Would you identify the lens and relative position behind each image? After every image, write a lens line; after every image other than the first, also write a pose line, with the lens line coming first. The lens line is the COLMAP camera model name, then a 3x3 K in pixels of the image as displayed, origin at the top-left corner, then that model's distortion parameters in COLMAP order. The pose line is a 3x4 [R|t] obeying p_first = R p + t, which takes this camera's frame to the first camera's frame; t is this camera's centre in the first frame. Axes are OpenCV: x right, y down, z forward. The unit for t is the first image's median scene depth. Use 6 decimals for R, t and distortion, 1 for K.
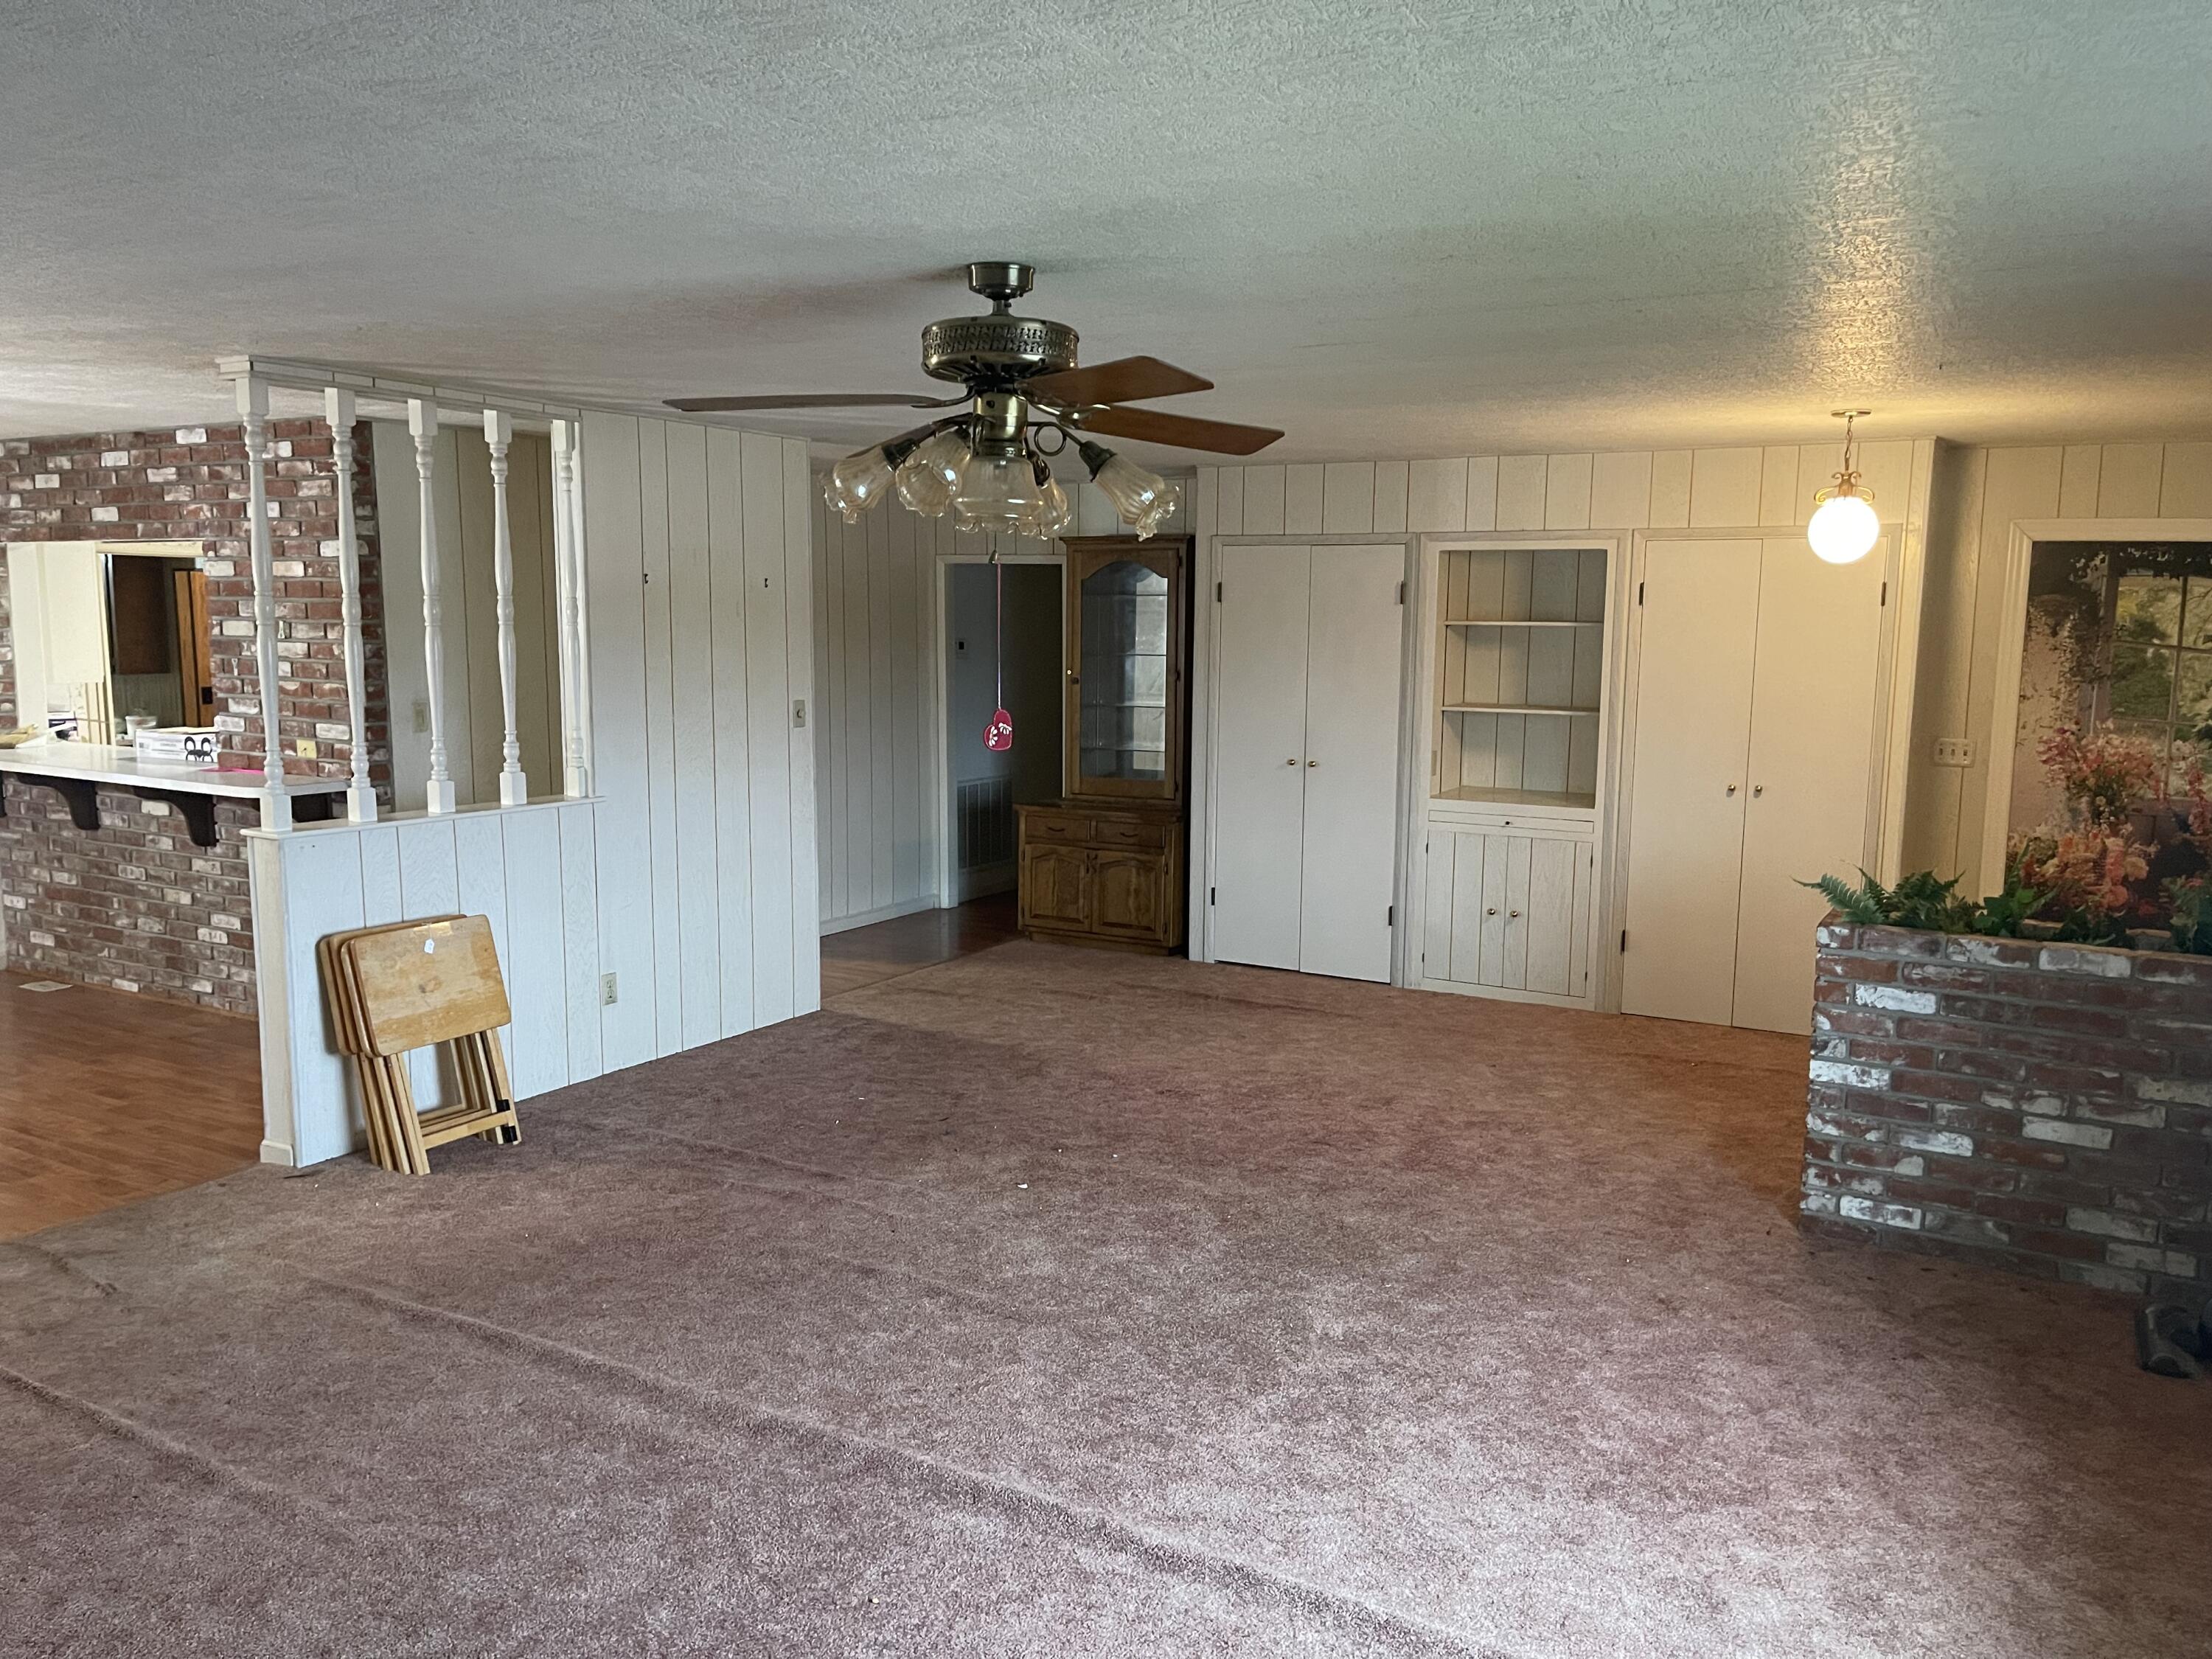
lens RADIAL K [[1668.3, 0, 1103.2], [0, 1668.3, 835.9], [0, 0, 1]] dist [0.068289, -0.065825]
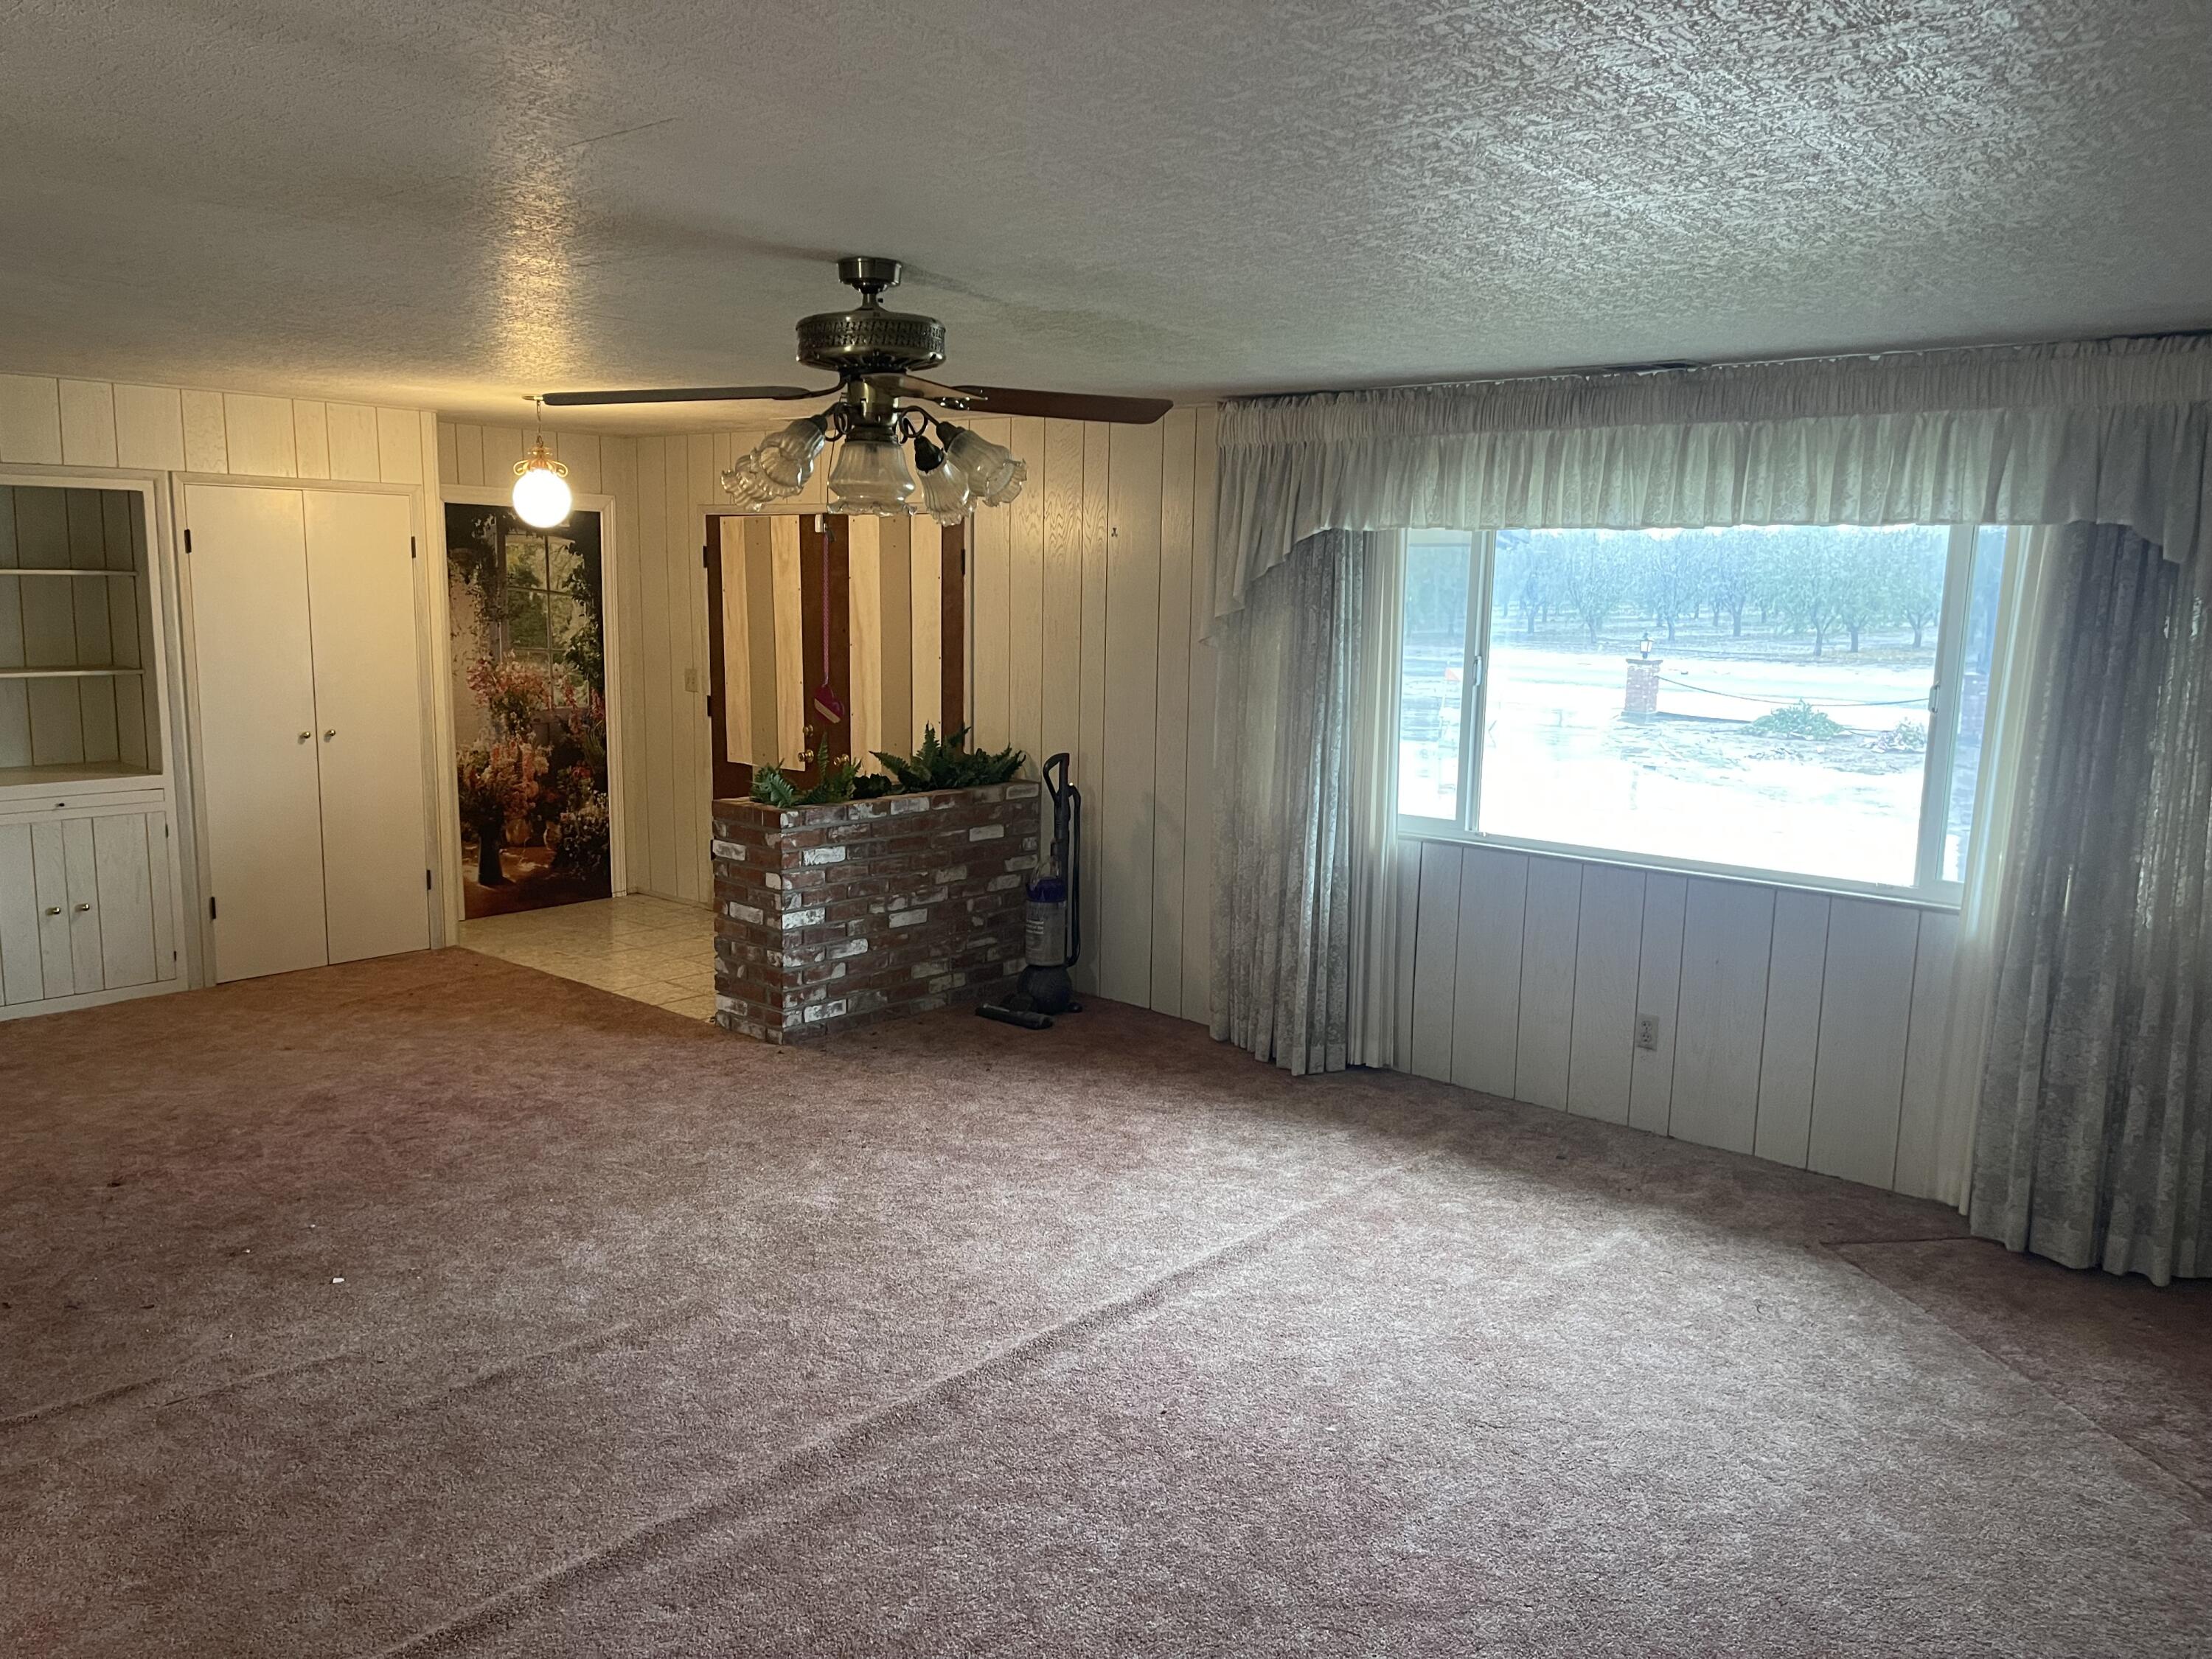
lens RADIAL K [[1668.3, 0, 1104.0], [0, 1668.3, 827.6], [0, 0, 1]] dist [0.068289, -0.065825]
pose [[0.200167, -0.155884, 0.967281, -0.770184], [0.115784, 0.984107, 0.134635, -0.080157], [-0.972896, 0.085046, 0.215035, 0.455898]]
